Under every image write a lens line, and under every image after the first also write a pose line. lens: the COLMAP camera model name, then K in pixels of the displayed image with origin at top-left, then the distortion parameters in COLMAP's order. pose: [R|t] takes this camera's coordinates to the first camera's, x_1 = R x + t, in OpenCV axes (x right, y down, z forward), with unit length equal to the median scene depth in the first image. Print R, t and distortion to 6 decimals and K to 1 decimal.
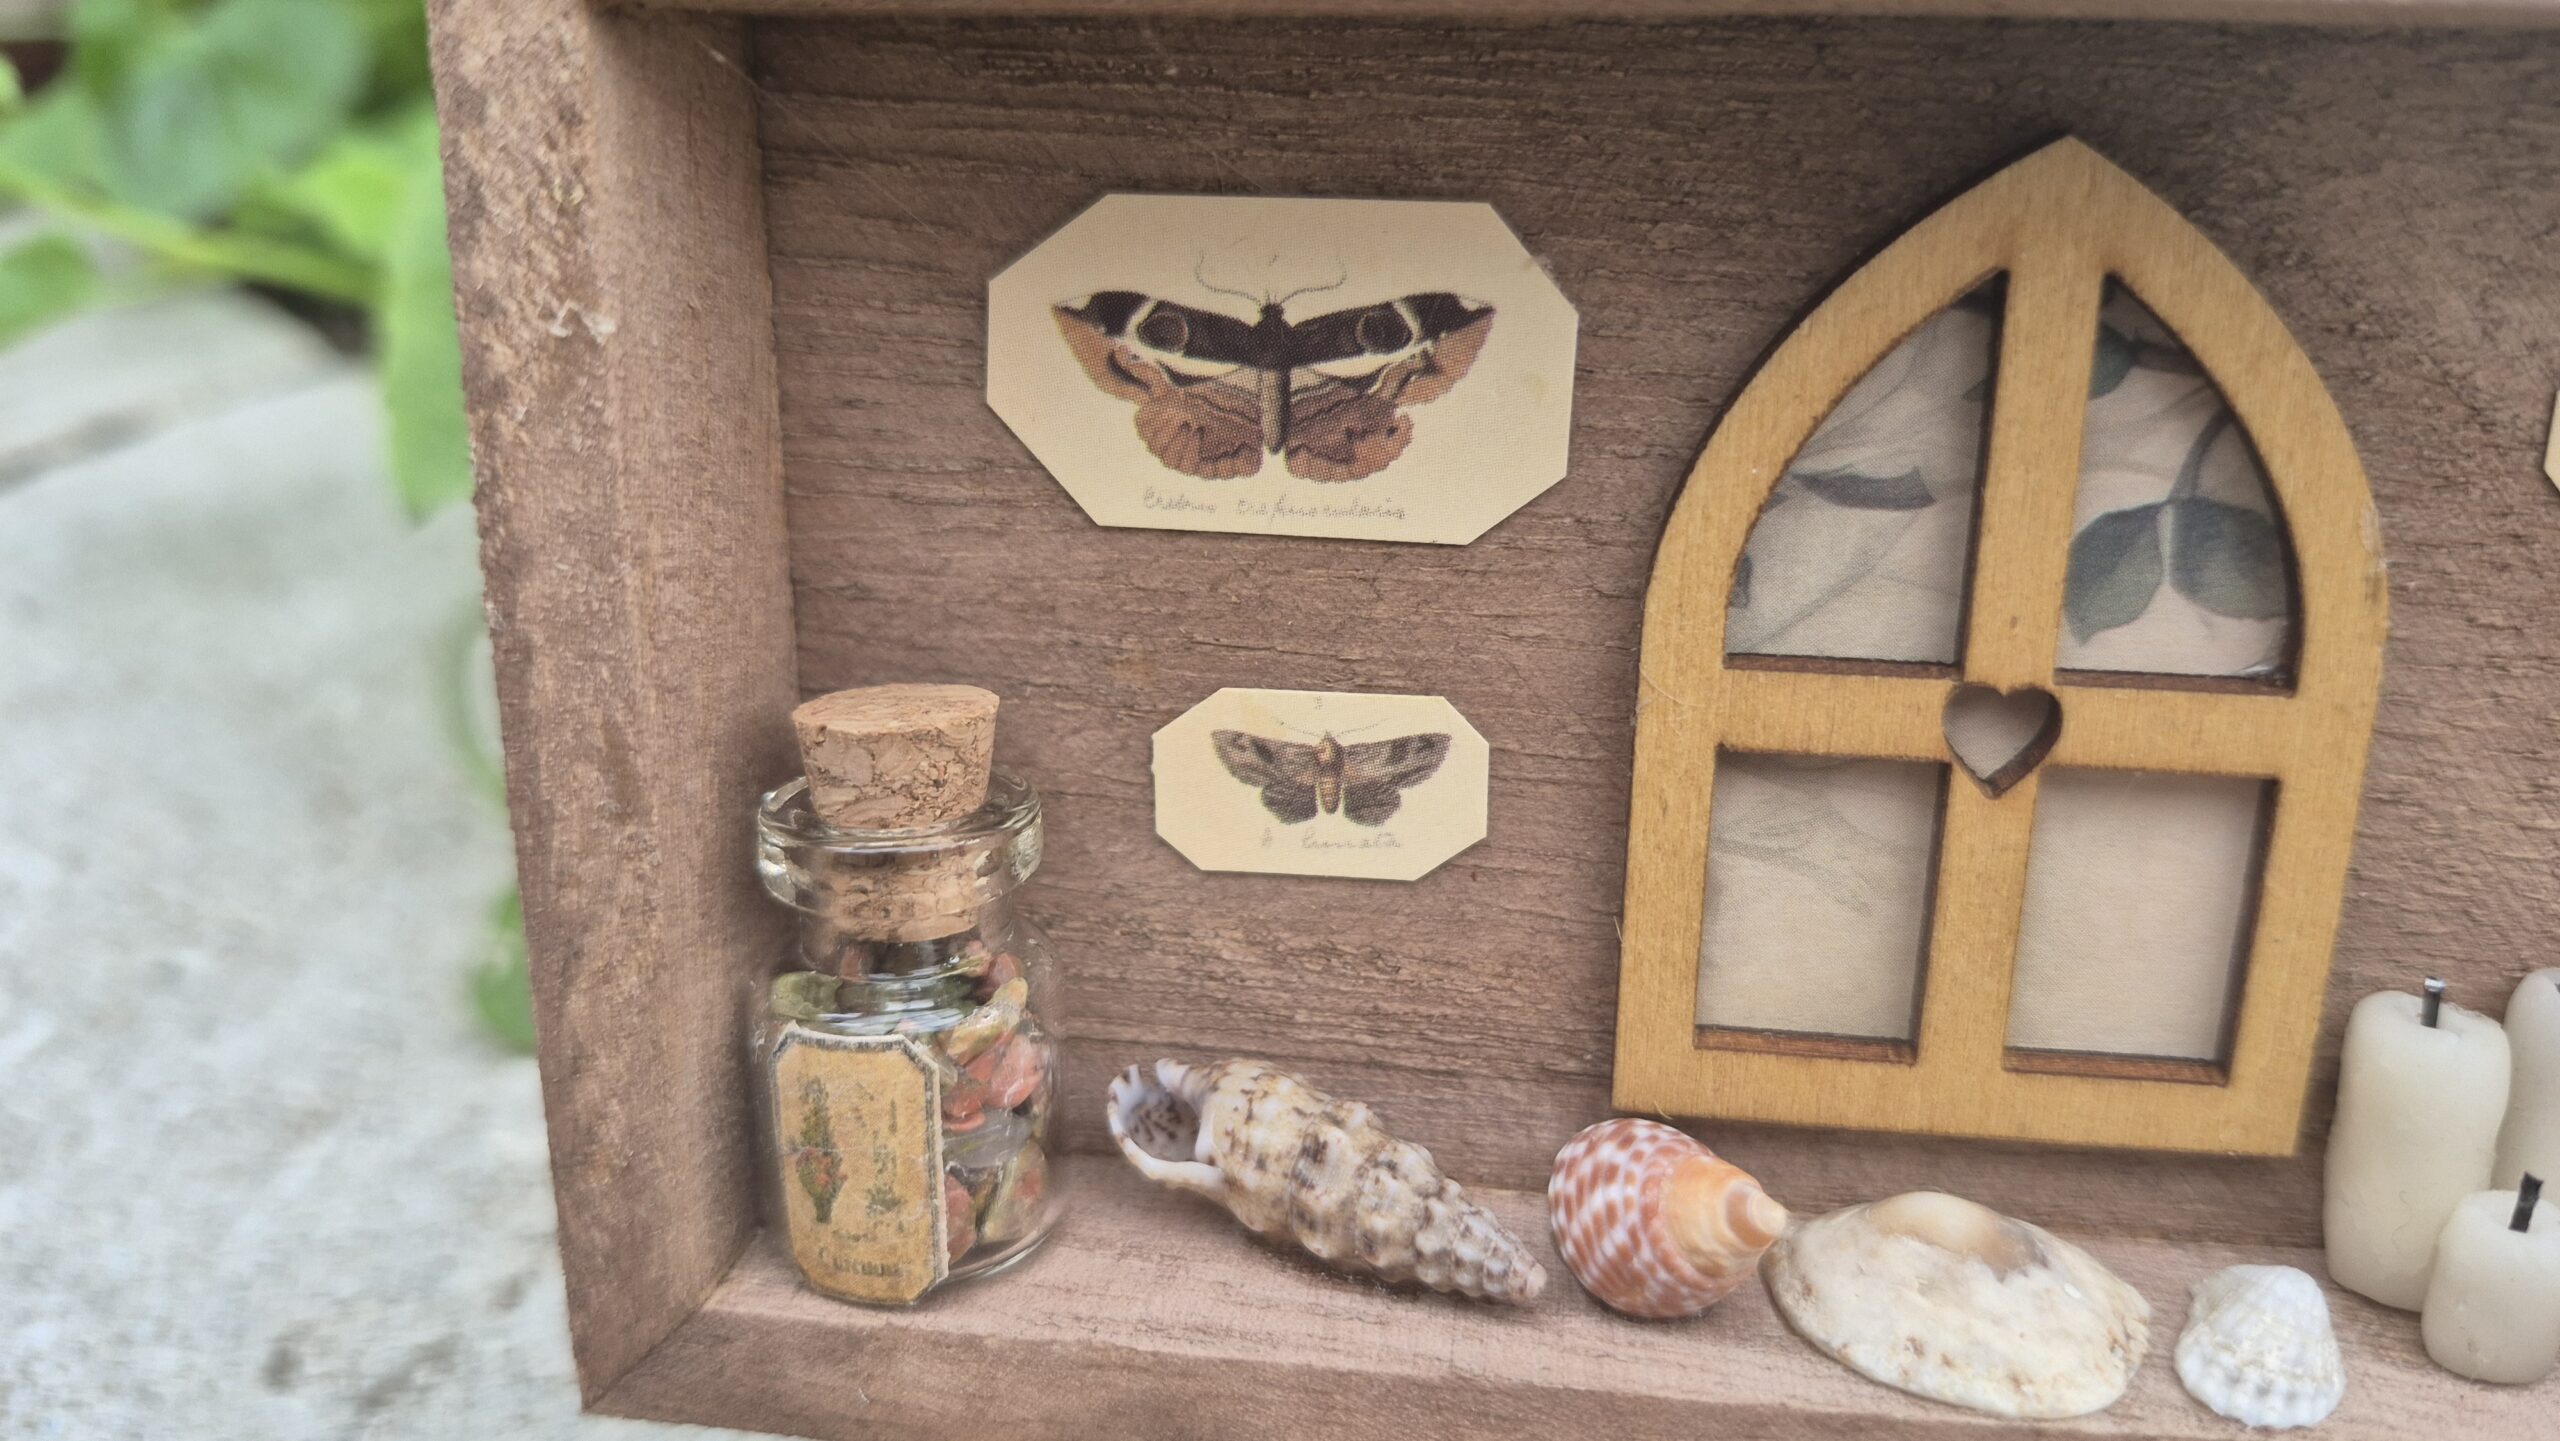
lens RADIAL K [[1933.9, 0, 1277.9], [0, 1933.9, 706.0], [0, 0, 1]] dist [0.091527, -0.313636]
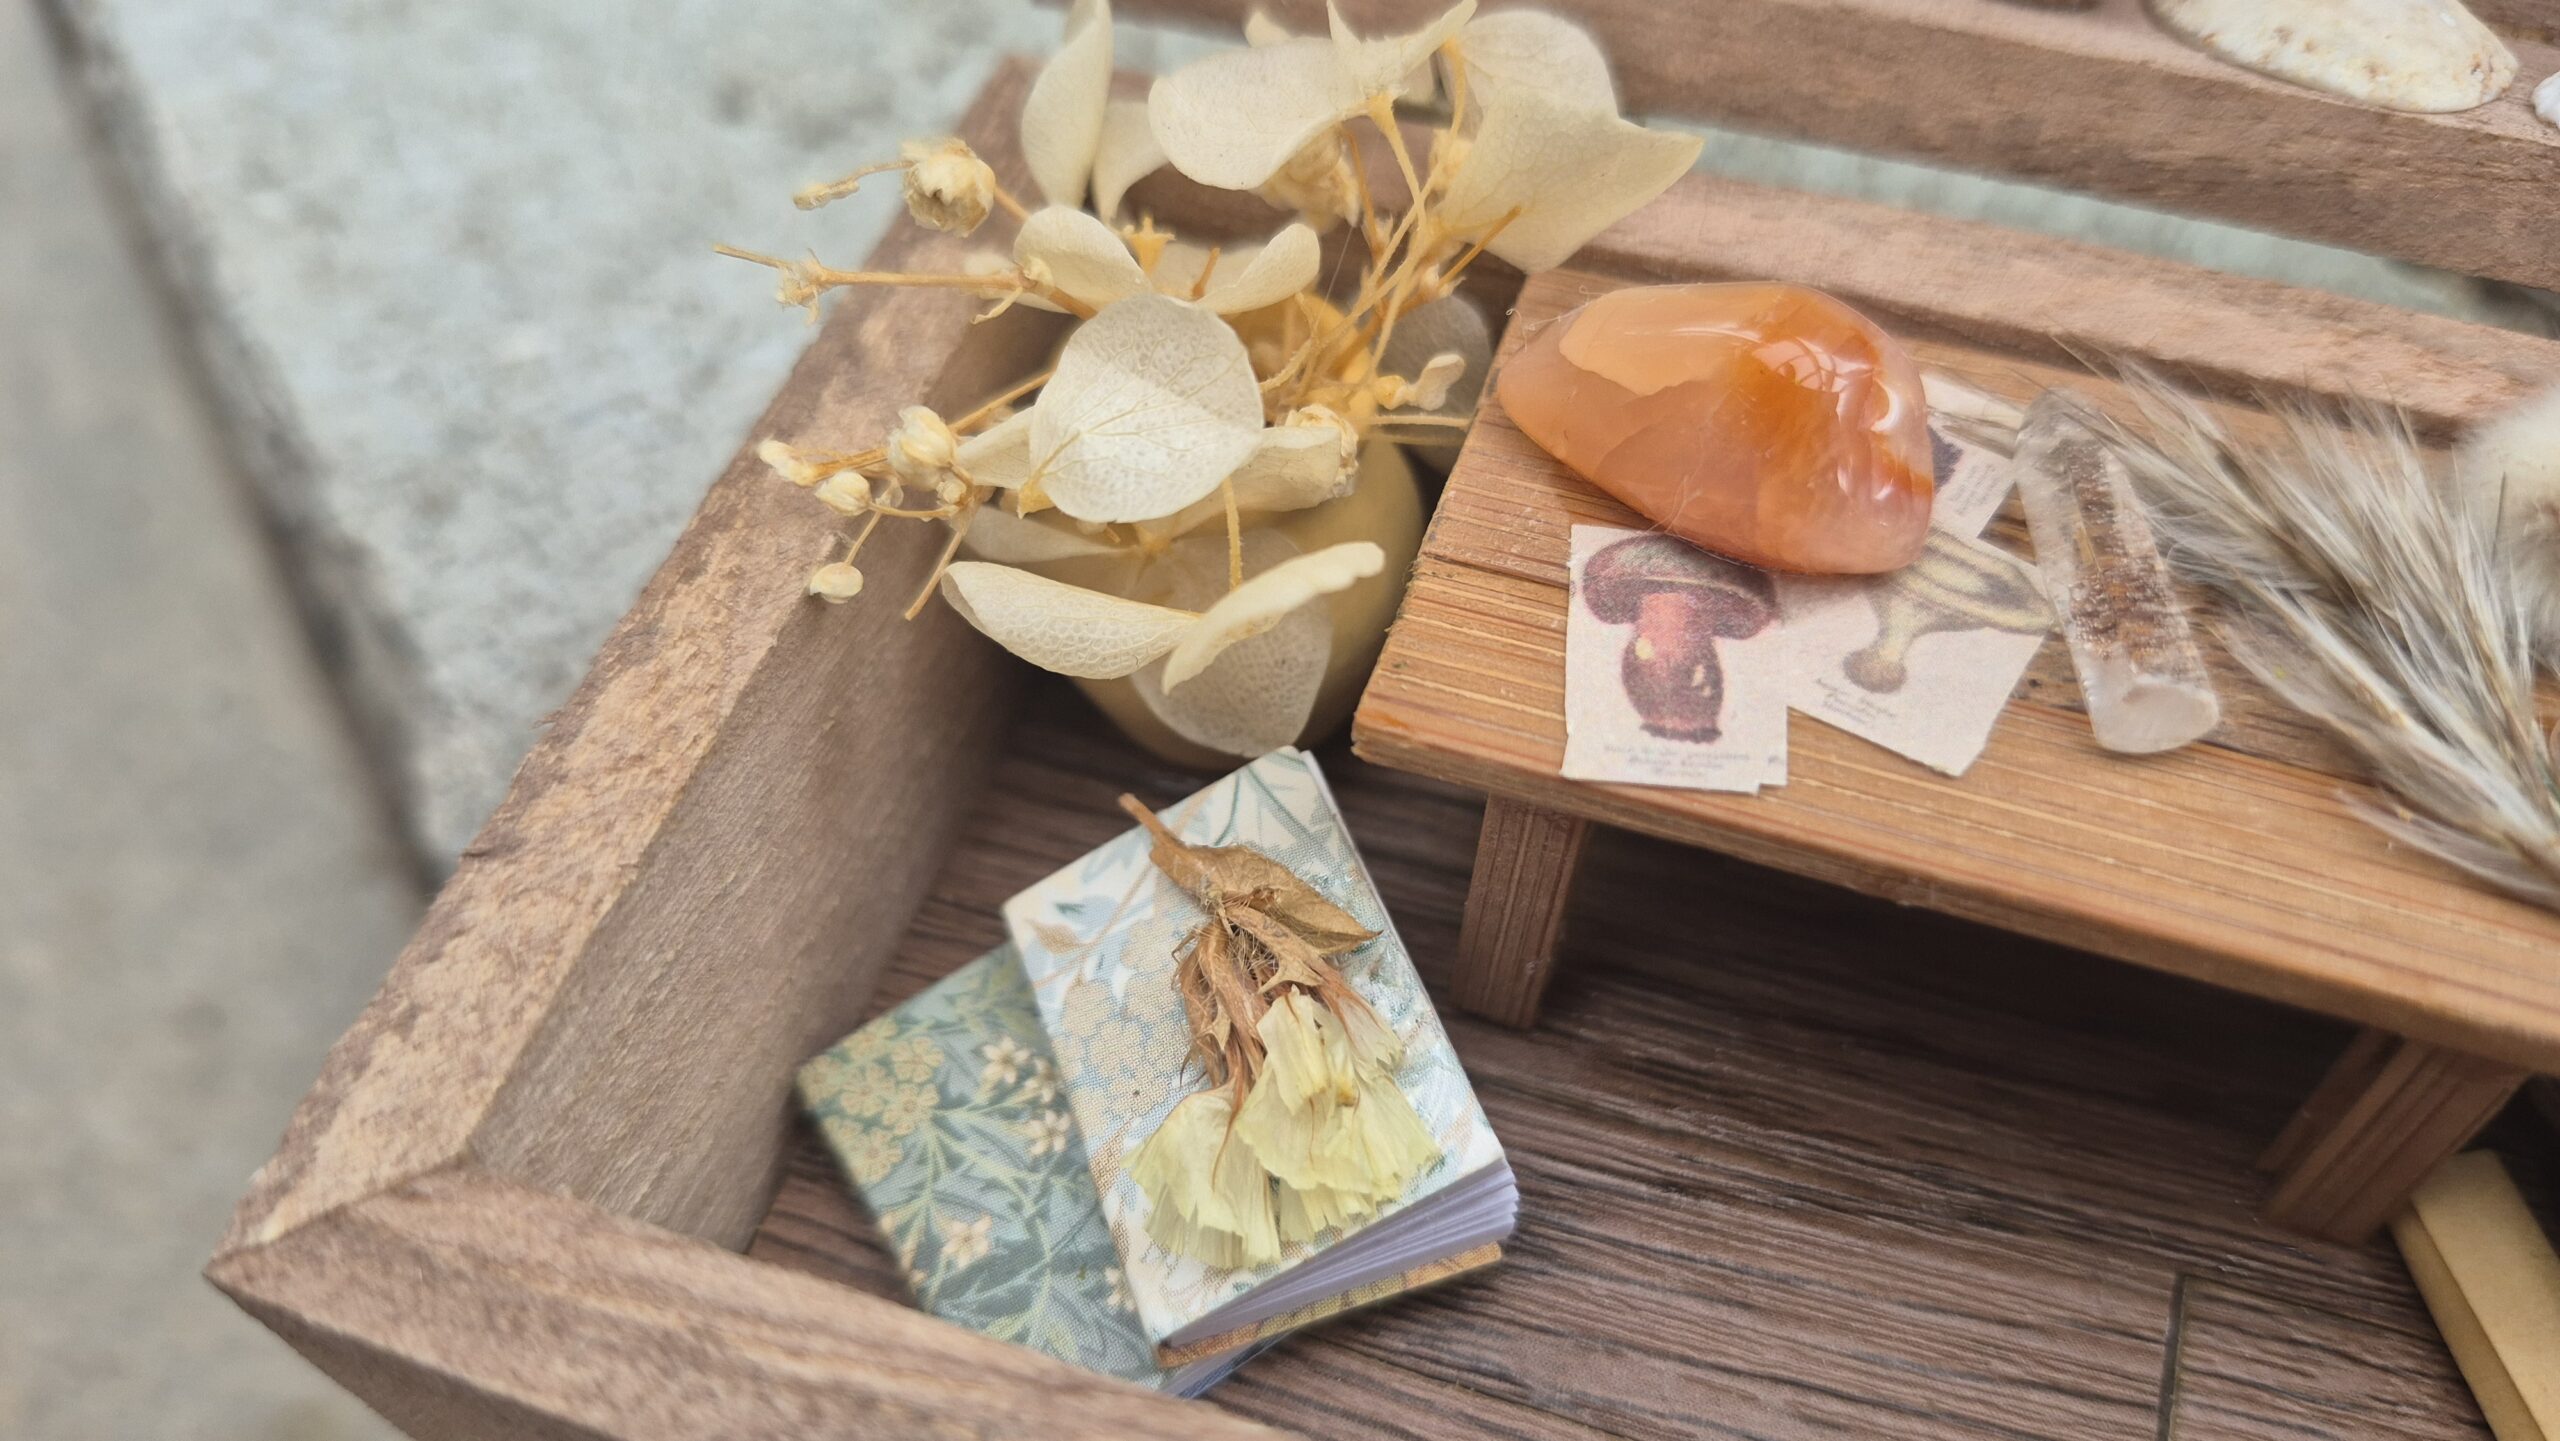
lens RADIAL K [[1946.5, 0, 1278.6], [0, 1946.5, 733.6], [0, 0, 1]] dist [0.024008, -0.168747]
pose [[0.979776, 0.155622, -0.125778, -0.014184], [-0.097030, 0.919251, 0.381527, 0.323818], [0.174996, -0.361607, 0.915760, -0.170209]]
